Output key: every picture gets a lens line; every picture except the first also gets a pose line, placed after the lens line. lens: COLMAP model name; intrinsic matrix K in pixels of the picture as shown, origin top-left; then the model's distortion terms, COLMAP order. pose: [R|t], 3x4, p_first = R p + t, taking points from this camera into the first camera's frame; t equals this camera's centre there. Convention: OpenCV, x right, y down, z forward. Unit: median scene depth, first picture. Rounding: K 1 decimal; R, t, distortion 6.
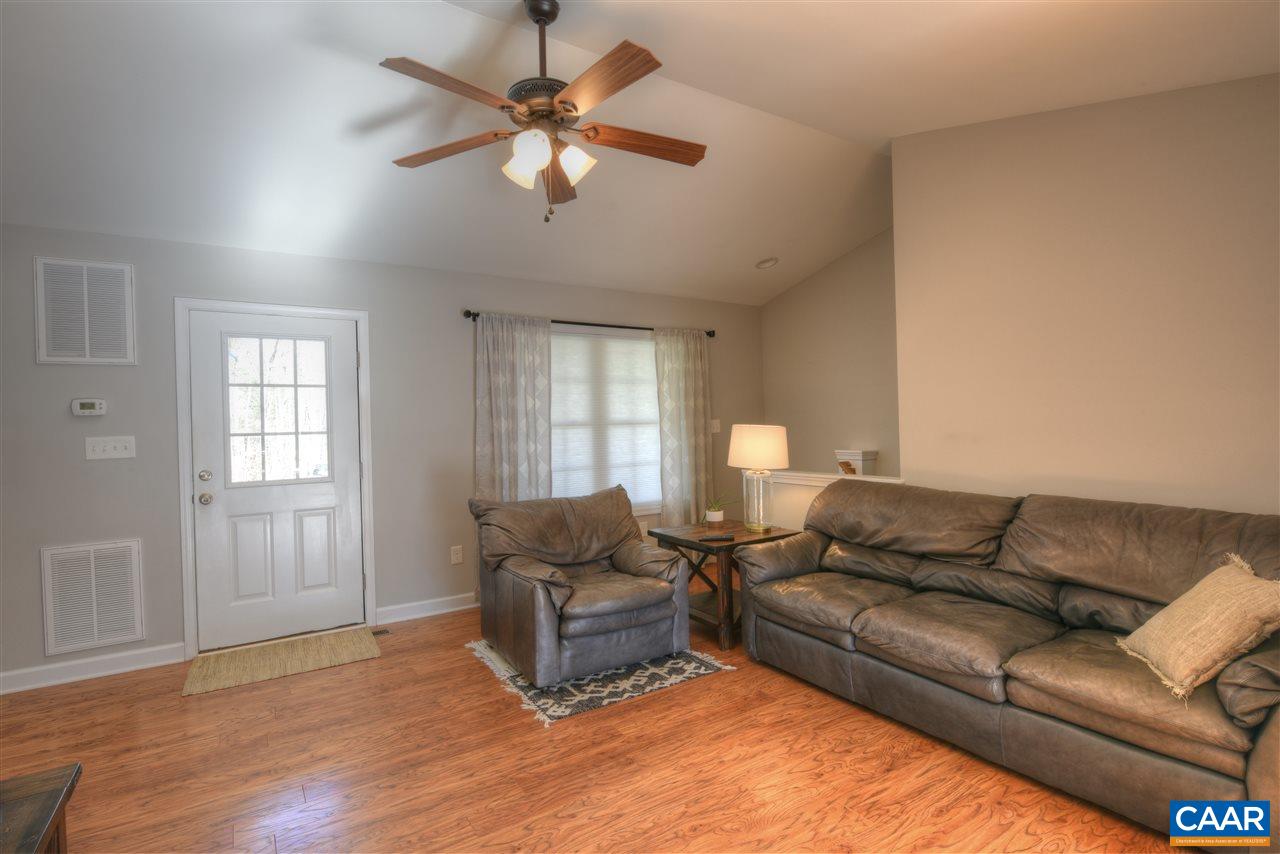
lens RADIAL K [[635.0, 0, 637.1], [0, 635.0, 422.7], [0, 0, 1]] dist [-0.004354, -0.000340]
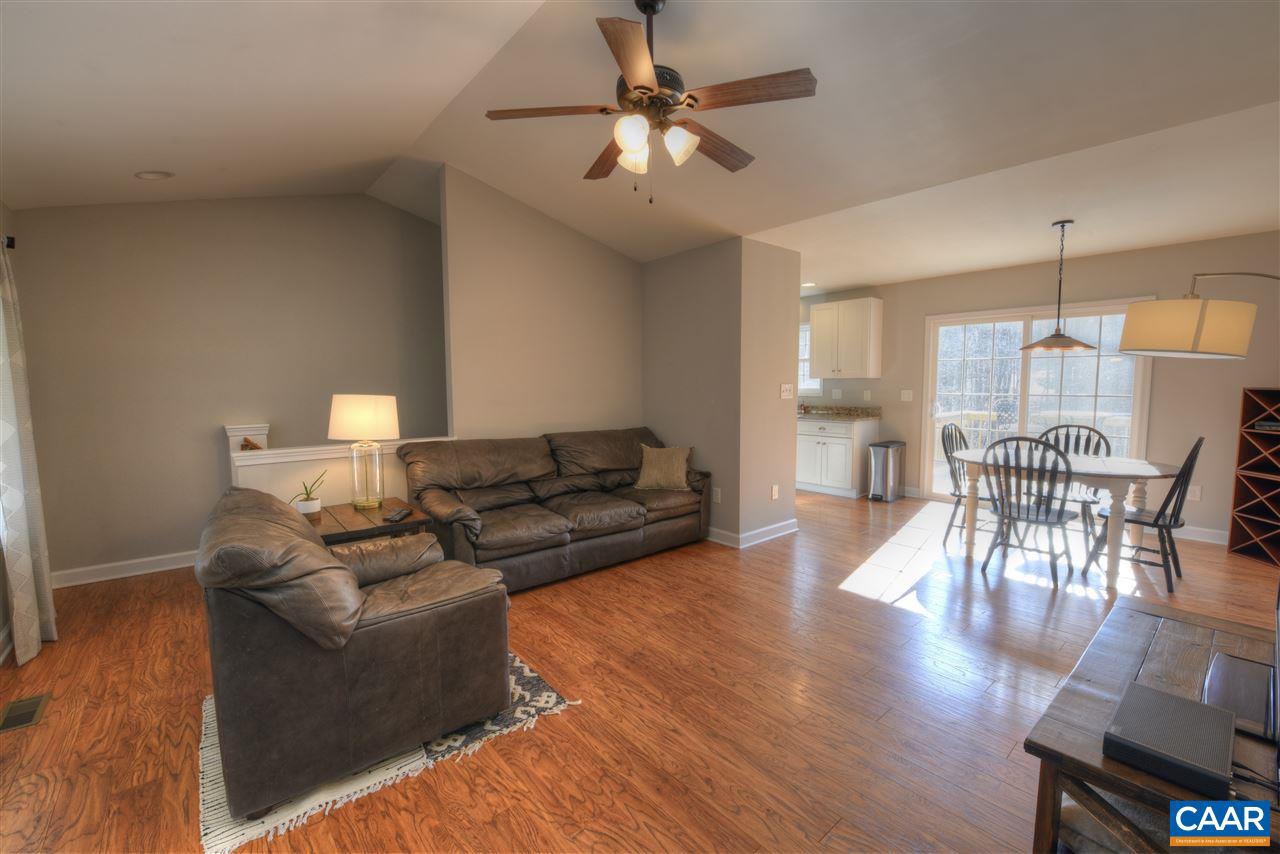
lens RADIAL K [[540.5, 0, 642.7], [0, 540.5, 430.6], [0, 0, 1]] dist [0.000523, 0.000171]
pose [[-0.144615, -0.060125, 0.987660, -0.912340], [0.010126, 0.998010, 0.062238, 0.014156], [-0.989436, 0.019001, -0.143718, 0.978962]]
